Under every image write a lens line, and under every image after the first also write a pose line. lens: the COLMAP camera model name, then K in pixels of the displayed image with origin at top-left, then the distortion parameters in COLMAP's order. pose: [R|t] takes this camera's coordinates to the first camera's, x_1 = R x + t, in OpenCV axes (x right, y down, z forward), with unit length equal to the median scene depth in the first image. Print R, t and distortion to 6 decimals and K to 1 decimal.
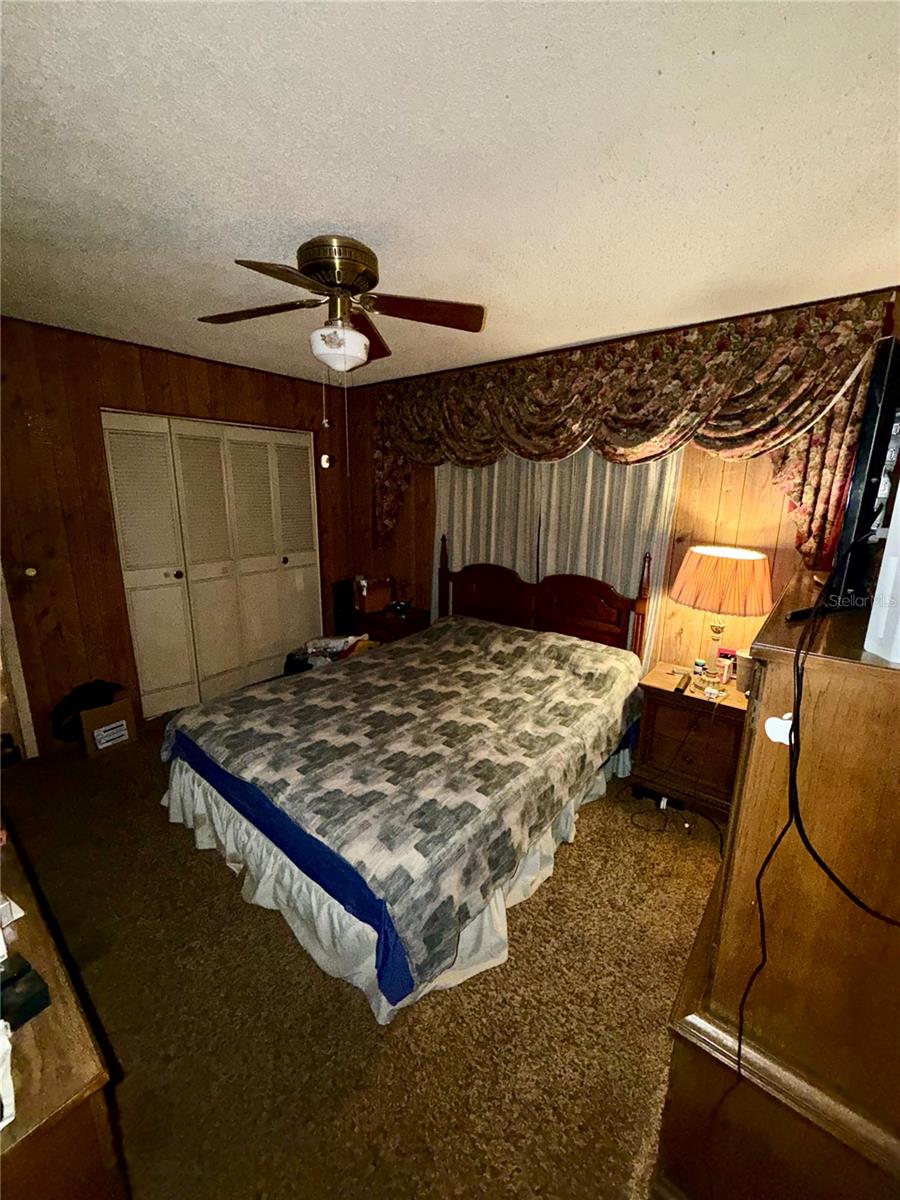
lens RADIAL K [[478.0, 0, 447.9], [0, 478.0, 595.4], [0, 0, 1]] dist [-0.002354, 0.000610]
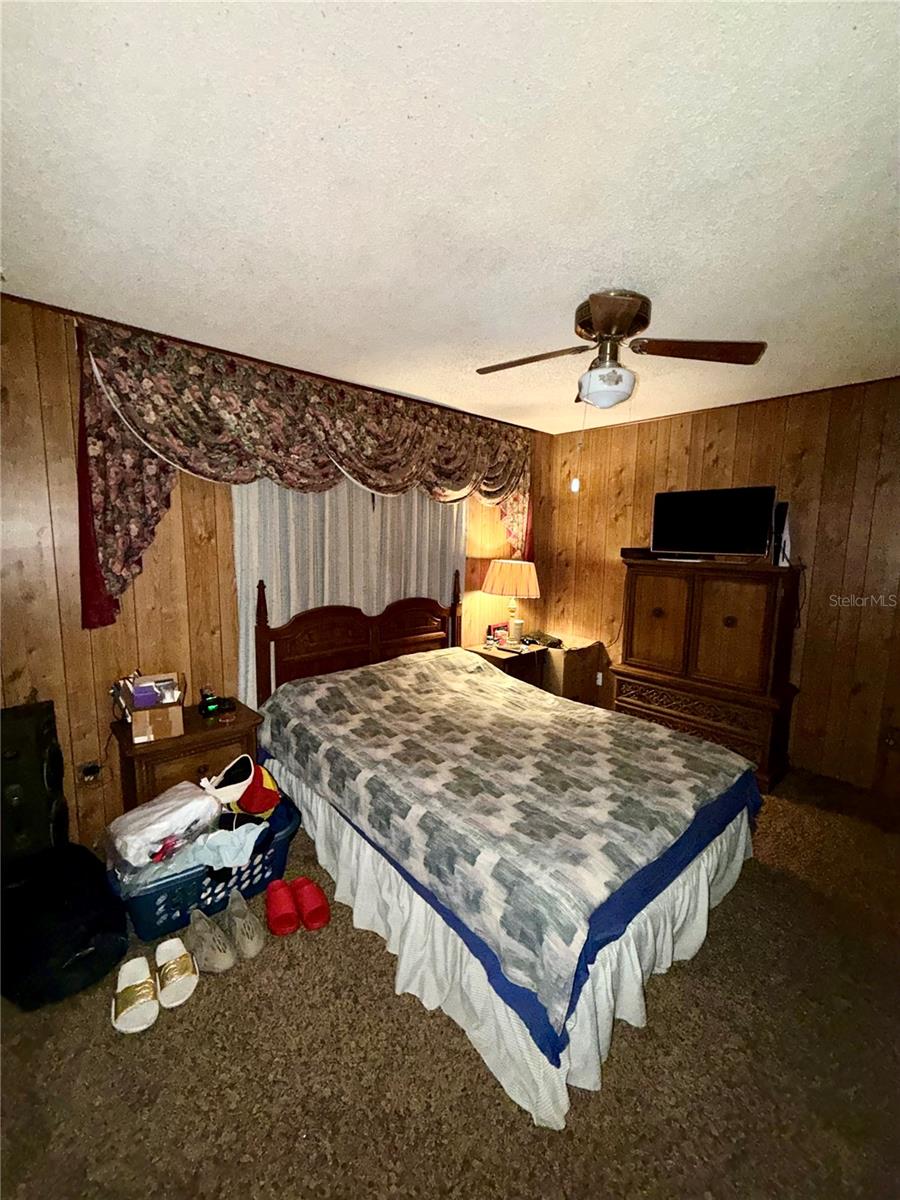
lens RADIAL K [[478.0, 0, 451.4], [0, 478.0, 596.0], [0, 0, 1]] dist [-0.002354, 0.000610]
pose [[0.136831, -0.133746, 0.981524, -0.925865], [0.205023, 0.973213, 0.104032, -0.163882], [-0.969145, 0.187000, 0.160587, 0.833984]]
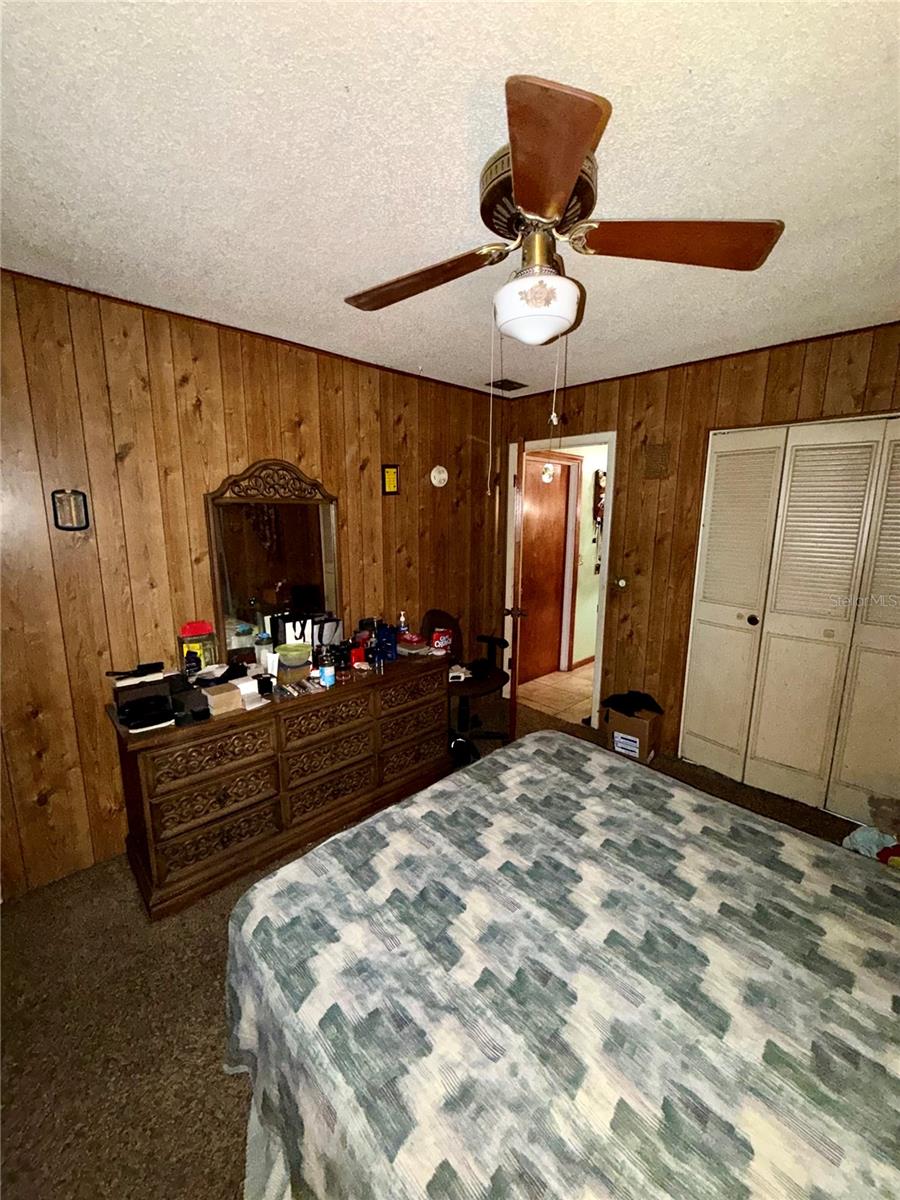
lens RADIAL K [[478.0, 0, 452.8], [0, 478.0, 598.4], [0, 0, 1]] dist [-0.002354, 0.000610]
pose [[-0.121815, 0.172456, -0.977456, 0.352998], [-0.226503, 0.953975, 0.196541, -0.151348], [0.966363, 0.245338, -0.077146, 0.694357]]
